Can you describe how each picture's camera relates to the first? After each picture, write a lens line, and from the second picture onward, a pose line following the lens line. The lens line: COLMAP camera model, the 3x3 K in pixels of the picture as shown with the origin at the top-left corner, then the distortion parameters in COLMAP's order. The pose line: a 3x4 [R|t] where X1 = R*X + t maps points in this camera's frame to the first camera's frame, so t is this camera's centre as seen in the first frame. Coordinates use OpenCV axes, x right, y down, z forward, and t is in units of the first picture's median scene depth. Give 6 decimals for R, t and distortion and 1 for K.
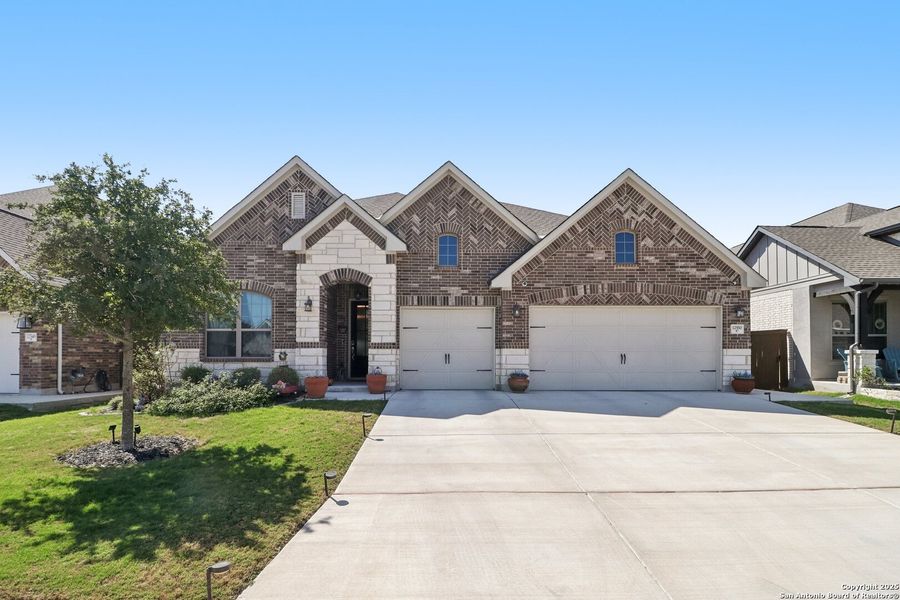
lens RADIAL K [[436.5, 0, 449.0], [0, 436.5, 350.4], [0, 0, 1]] dist [-0.000563, -0.000309]
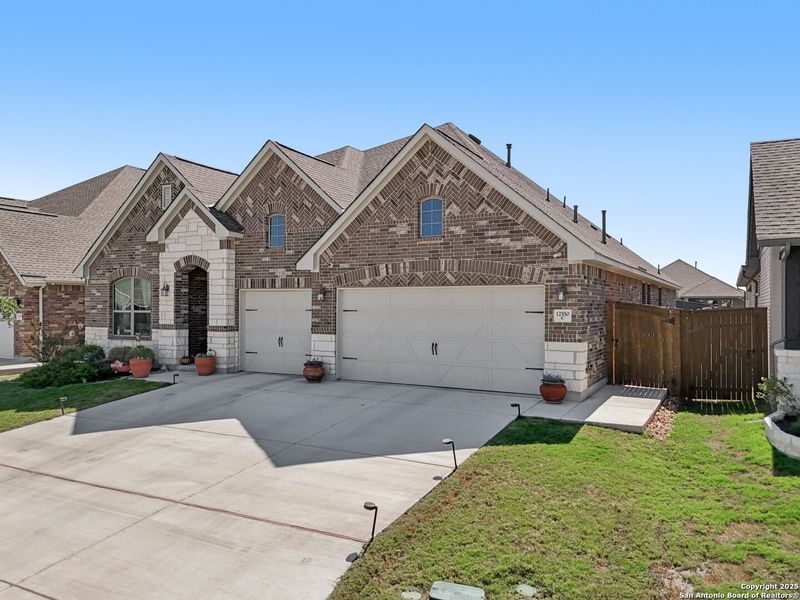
lens RADIAL K [[584.3, 0, 426.3], [0, 584.3, 302.8], [0, 0, 1]] dist [0.061830, -0.004493]
pose [[0.884579, 0.000066, -0.466390, 0.925663], [0.005458, 0.999930, 0.010495, -0.083262], [0.466358, -0.011829, 0.884517, -0.003823]]
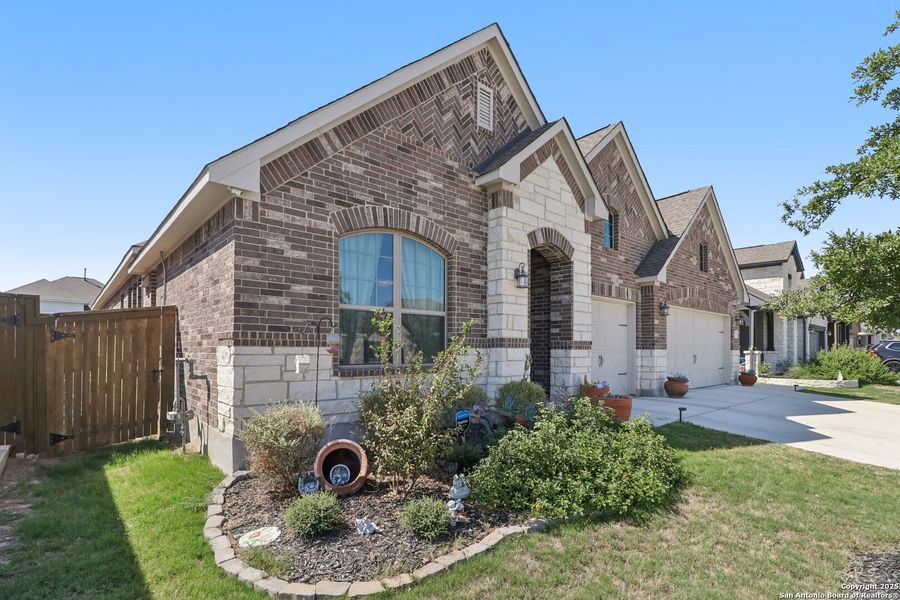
lens RADIAL K [[434.9, 0, 450.0], [0, 434.9, 343.1], [0, 0, 1]] dist [0.002294, 0.000174]
pose [[0.756381, 0.012872, 0.654005, -0.778220], [-0.012717, 0.999907, -0.004972, -0.007609], [-0.654008, -0.004556, 0.756474, 0.590595]]
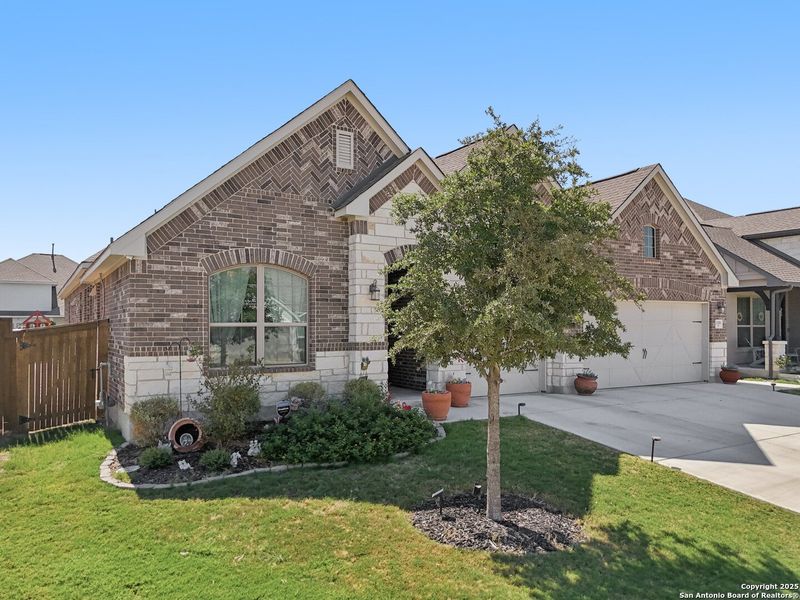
lens RADIAL K [[595.0, 0, 416.2], [0, 595.0, 320.0], [0, 0, 1]] dist [0.064914, -0.004813]
pose [[0.853653, 0.003354, 0.520831, -0.765669], [-0.003685, 0.999993, -0.000400, -0.055635], [-0.520829, -0.001577, 0.853660, 0.108650]]
